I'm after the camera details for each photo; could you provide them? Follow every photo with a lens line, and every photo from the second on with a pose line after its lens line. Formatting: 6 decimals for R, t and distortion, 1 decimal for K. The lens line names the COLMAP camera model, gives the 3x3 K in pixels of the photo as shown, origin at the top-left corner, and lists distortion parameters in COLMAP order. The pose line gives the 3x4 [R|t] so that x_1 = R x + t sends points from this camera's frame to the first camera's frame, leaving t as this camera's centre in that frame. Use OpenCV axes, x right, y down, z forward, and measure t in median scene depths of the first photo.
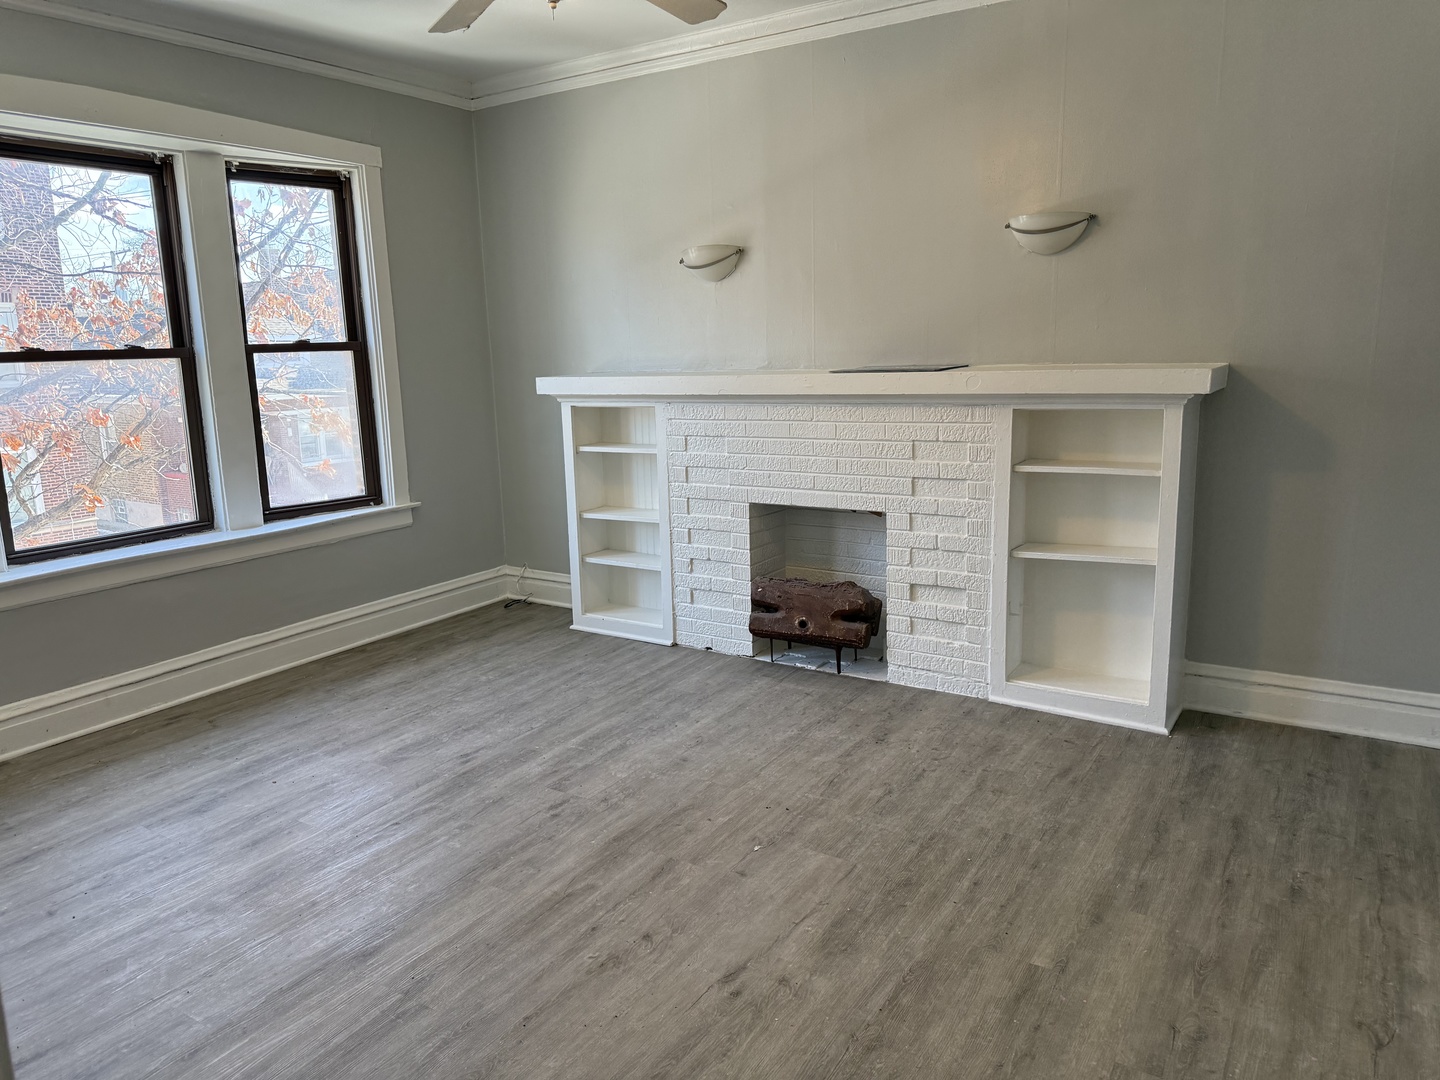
lens RADIAL K [[1028.5, 0, 718.4], [0, 1028.5, 545.5], [0, 0, 1]] dist [0.046972, -0.043171]
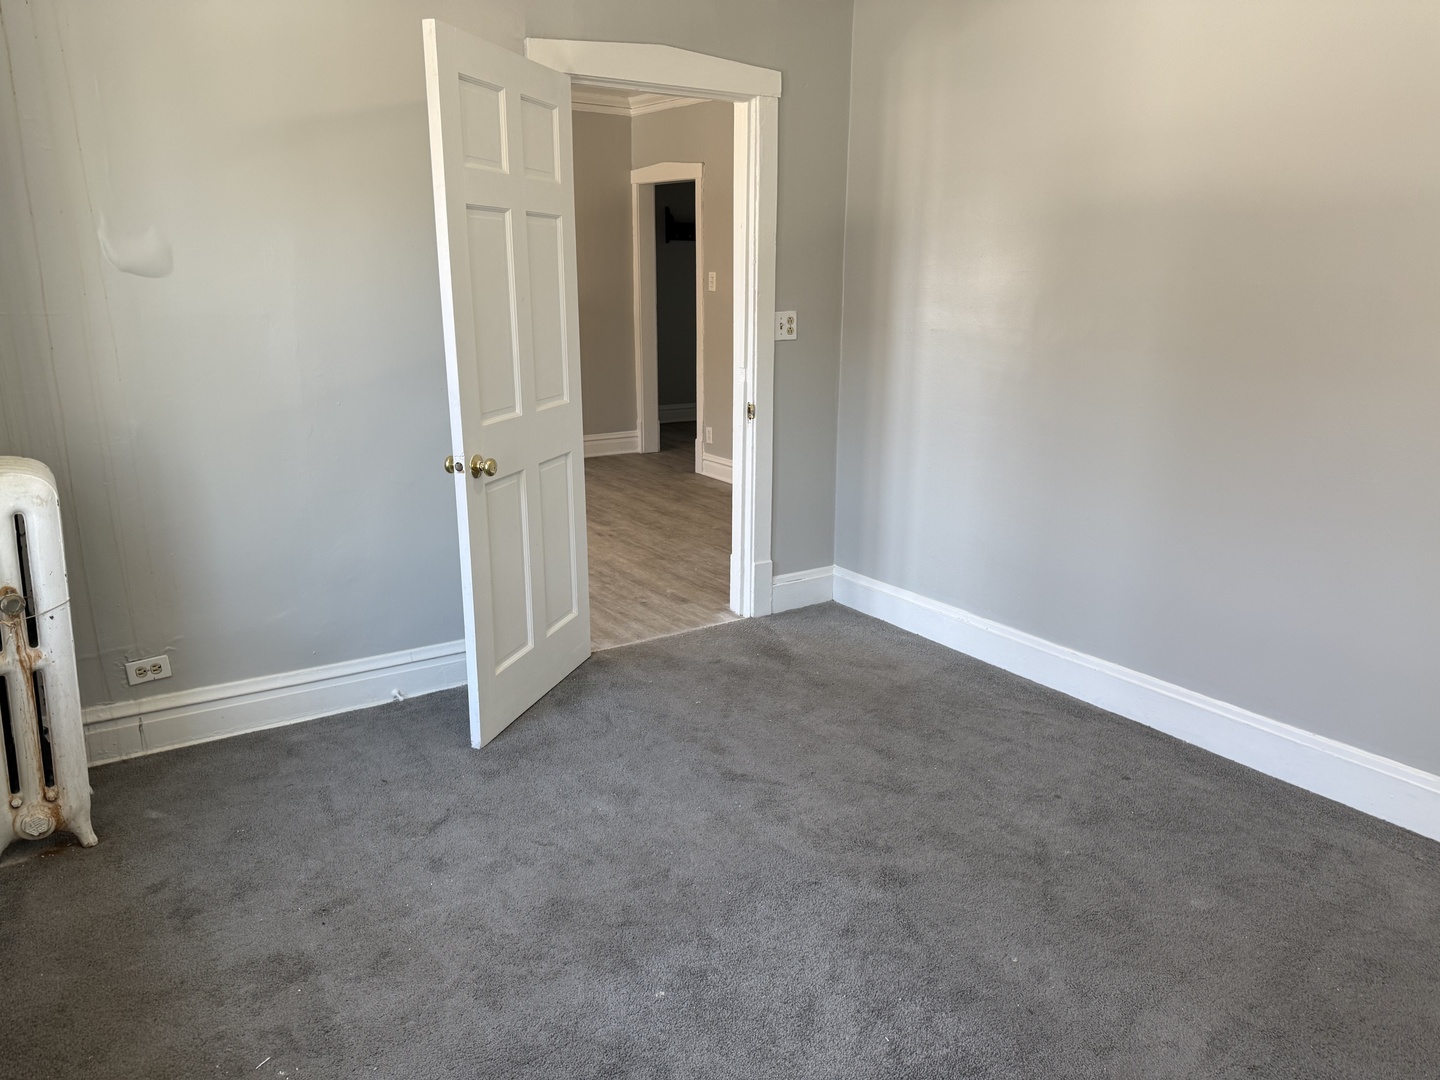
lens RADIAL K [[1028.5, 0, 722.2], [0, 1028.5, 541.8], [0, 0, 1]] dist [0.046972, -0.043171]
pose [[0.393849, -0.206979, 0.895568, -1.649279], [0.165001, 0.974411, 0.152638, 0.072694], [-0.904244, 0.087653, 0.417923, -0.256119]]
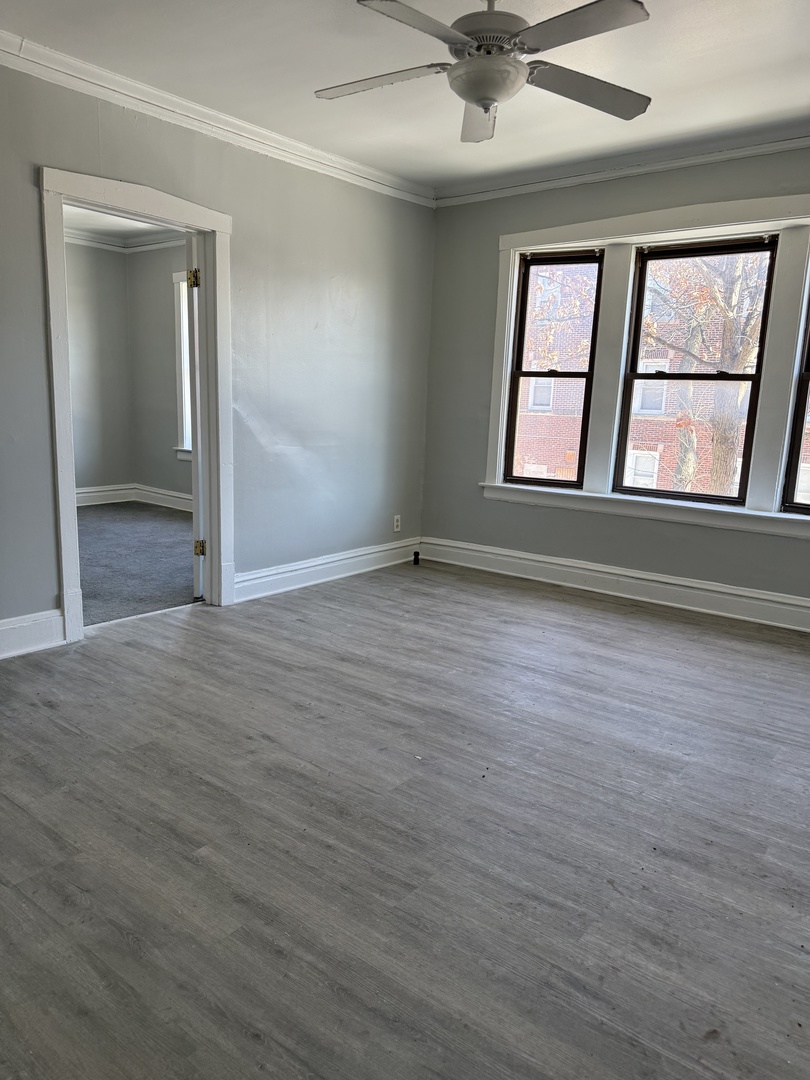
lens RADIAL K [[771.4, 0, 398.3], [0, 771.4, 534.9], [0, 0, 1]] dist [0.046972, -0.043171]
pose [[-0.118053, 0.200177, -0.972622, 0.840008], [-0.227492, 0.947969, 0.222715, -0.151685], [0.966598, 0.247555, -0.066372, 0.918386]]
